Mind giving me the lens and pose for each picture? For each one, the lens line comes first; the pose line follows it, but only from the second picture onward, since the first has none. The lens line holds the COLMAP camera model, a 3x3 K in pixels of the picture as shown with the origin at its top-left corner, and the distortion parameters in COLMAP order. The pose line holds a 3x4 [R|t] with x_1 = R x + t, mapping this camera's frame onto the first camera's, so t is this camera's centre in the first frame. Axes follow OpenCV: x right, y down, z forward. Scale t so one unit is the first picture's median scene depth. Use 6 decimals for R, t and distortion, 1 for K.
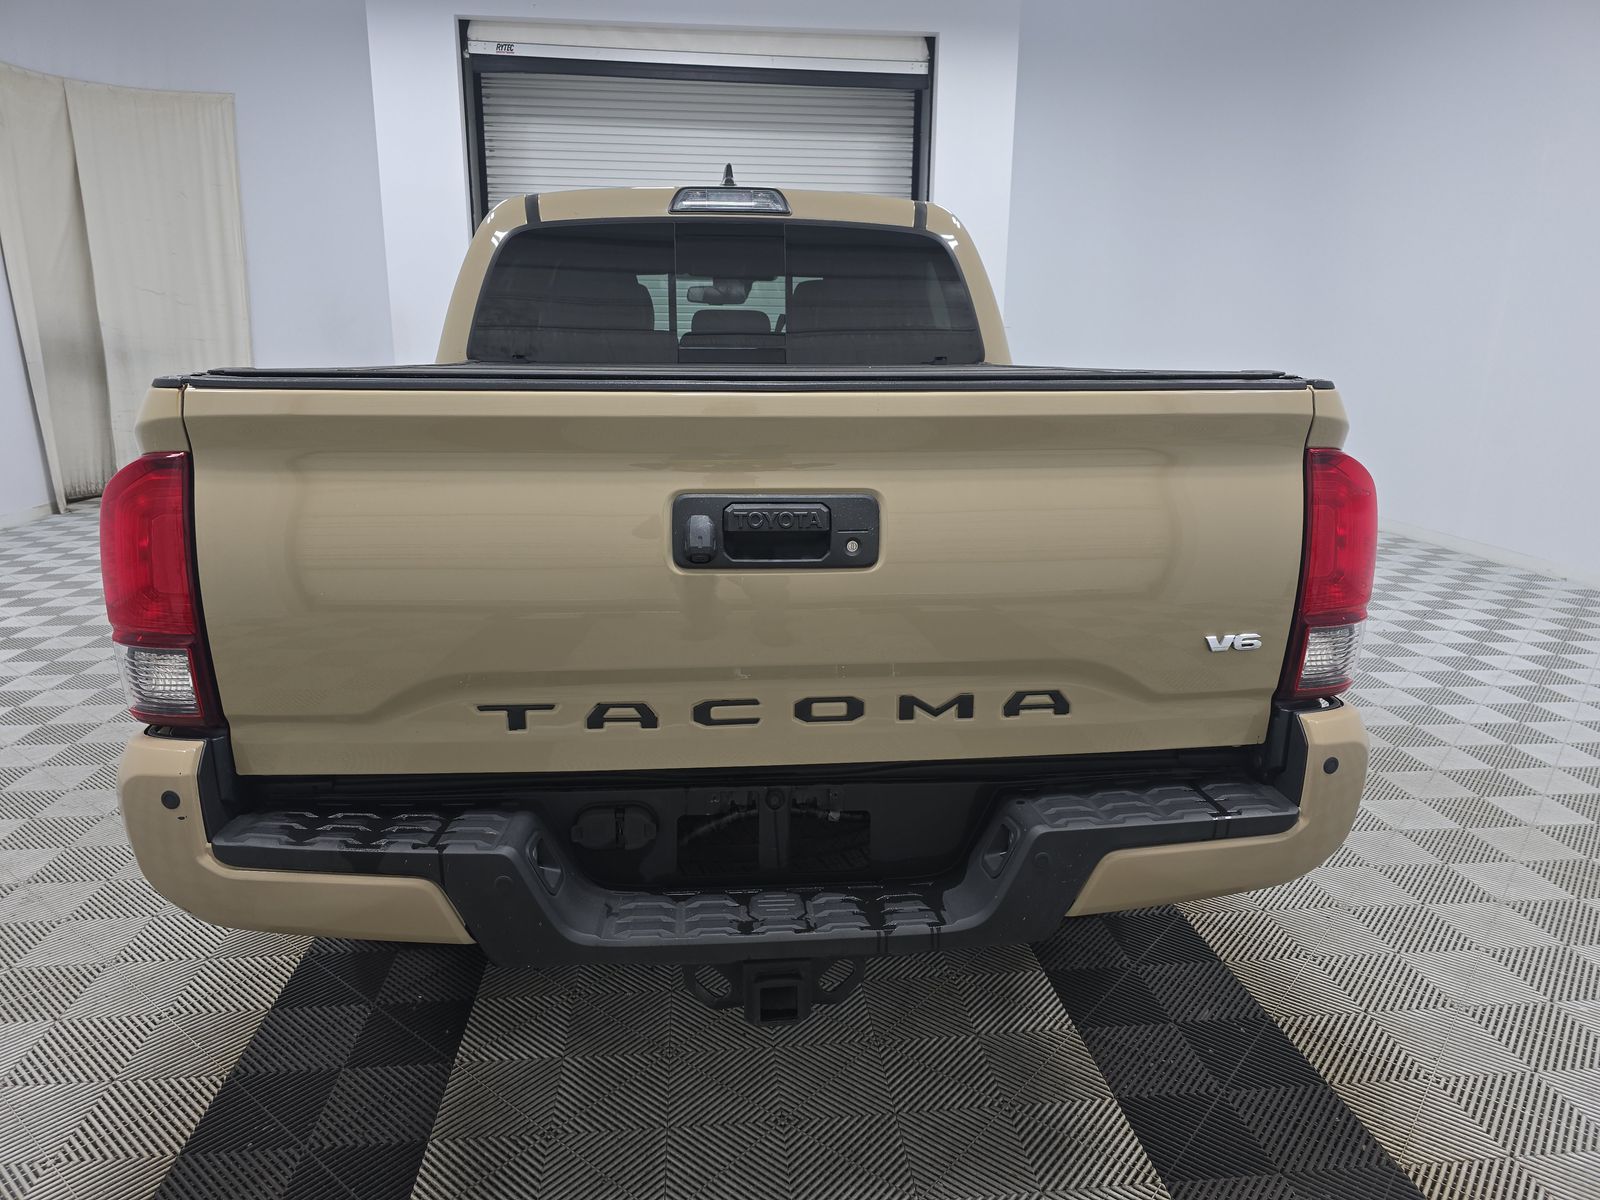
lens RADIAL K [[1073.1, 0, 794.0], [0, 1073.1, 595.8], [0, 0, 1]] dist [0.070536, -0.071653]
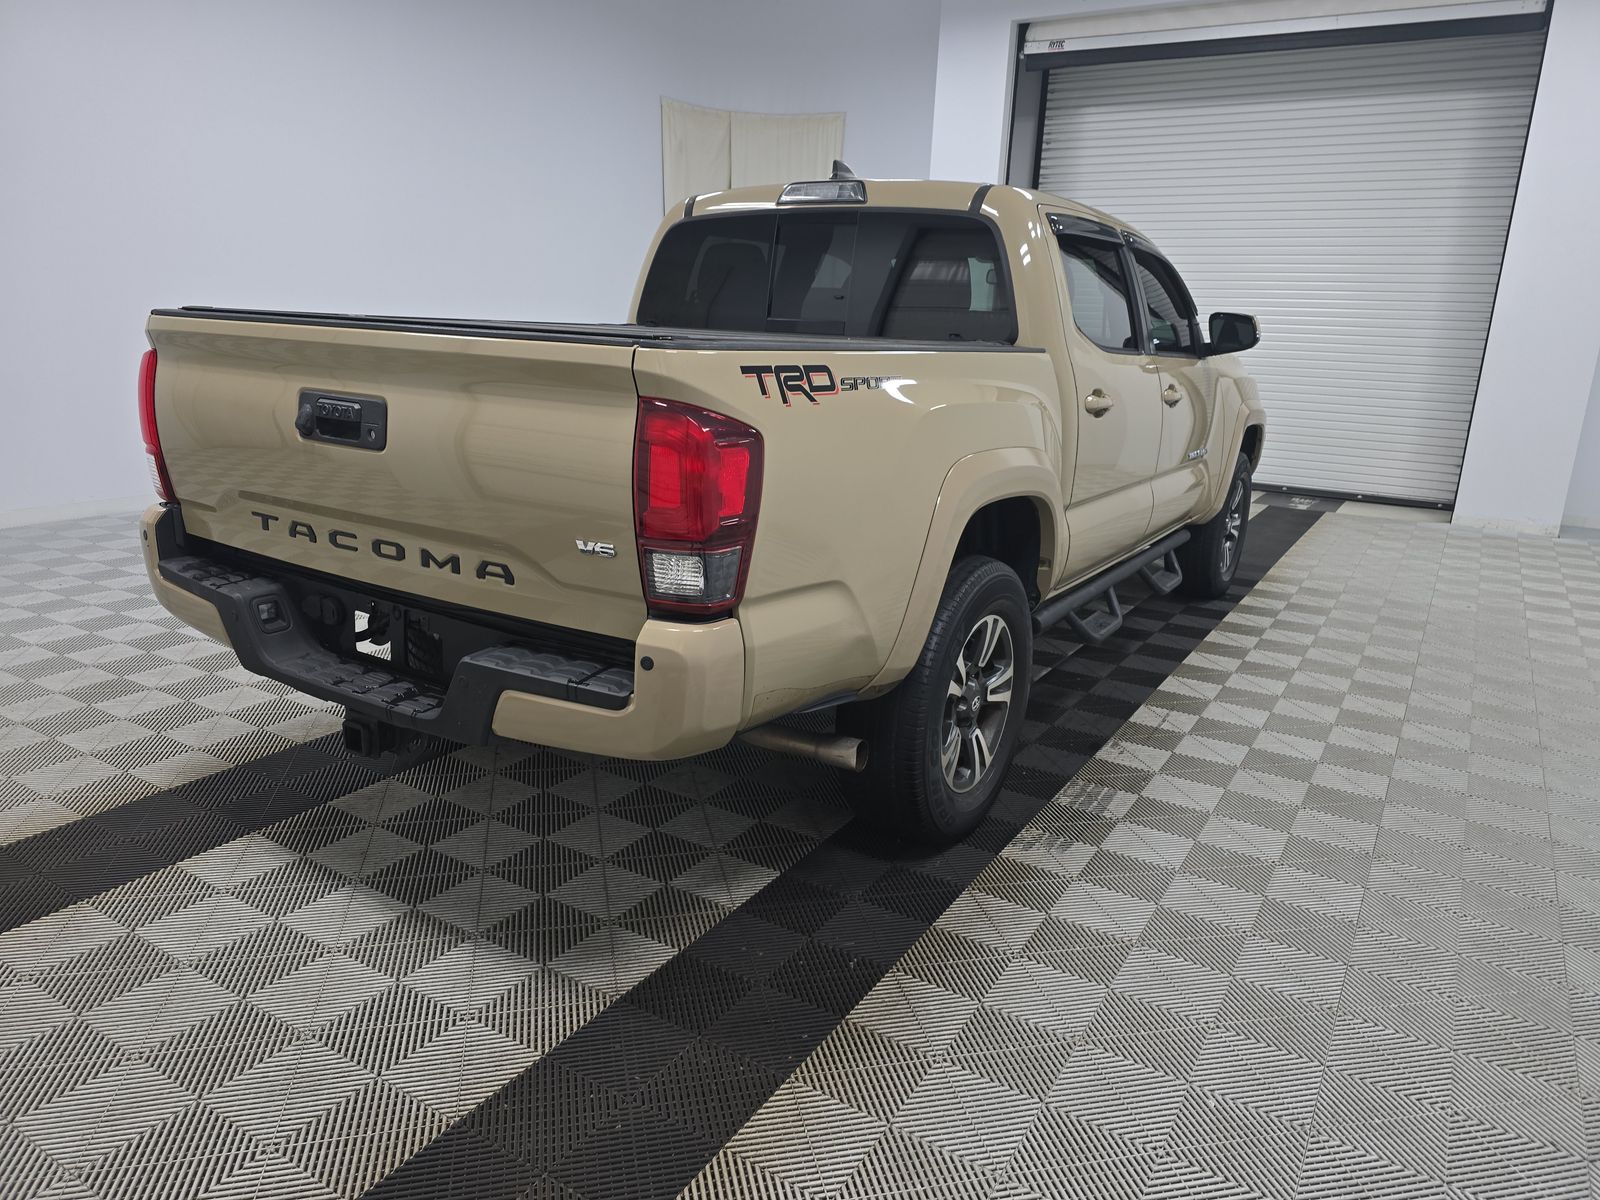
lens RADIAL K [[1073.1, 0, 794.0], [0, 1073.1, 595.8], [0, 0, 1]] dist [0.070536, -0.071653]
pose [[0.790240, 0.178257, -0.586298, 1.306586], [-0.172380, 0.982786, 0.066463, -0.025420], [0.588053, 0.048544, 0.807364, 0.130829]]
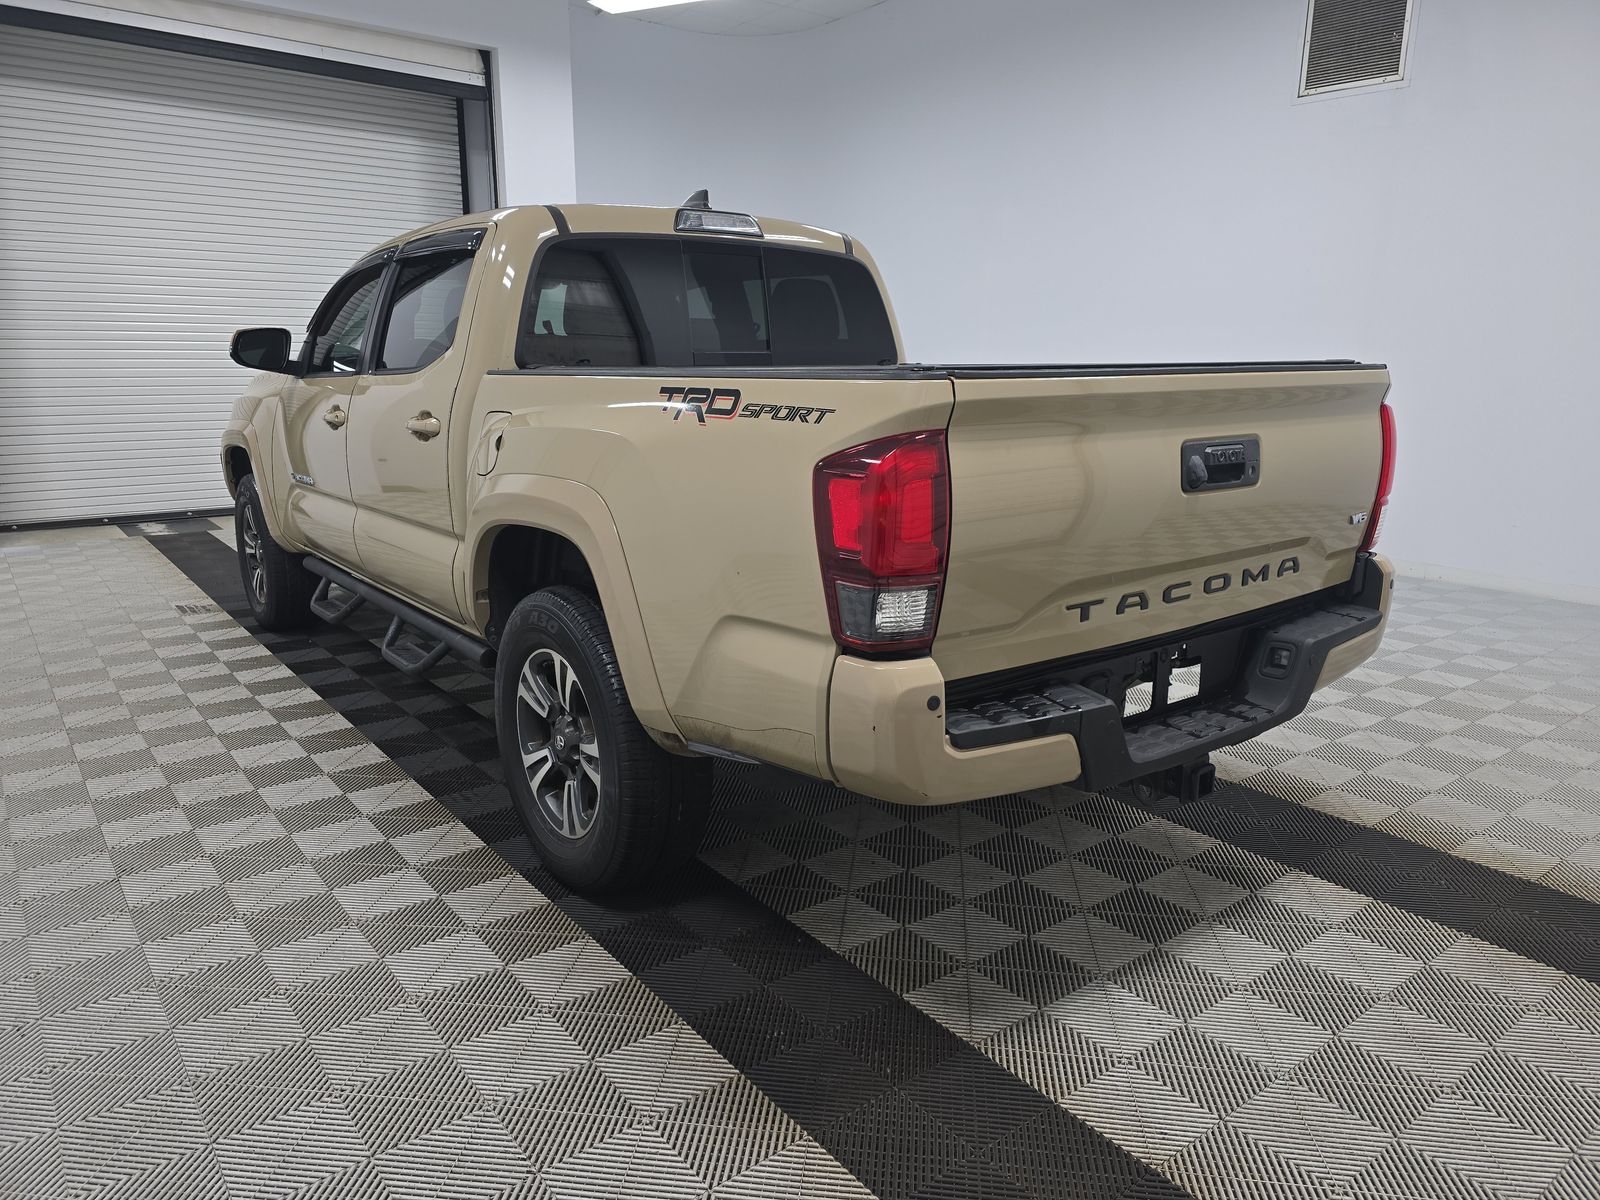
lens RADIAL K [[1073.1, 0, 794.0], [0, 1073.1, 595.8], [0, 0, 1]] dist [0.070536, -0.071653]
pose [[0.844964, -0.119811, 0.521230, -1.228658], [0.124310, 0.991890, 0.026479, 0.008038], [-0.520176, 0.042421, 0.853005, 0.007470]]
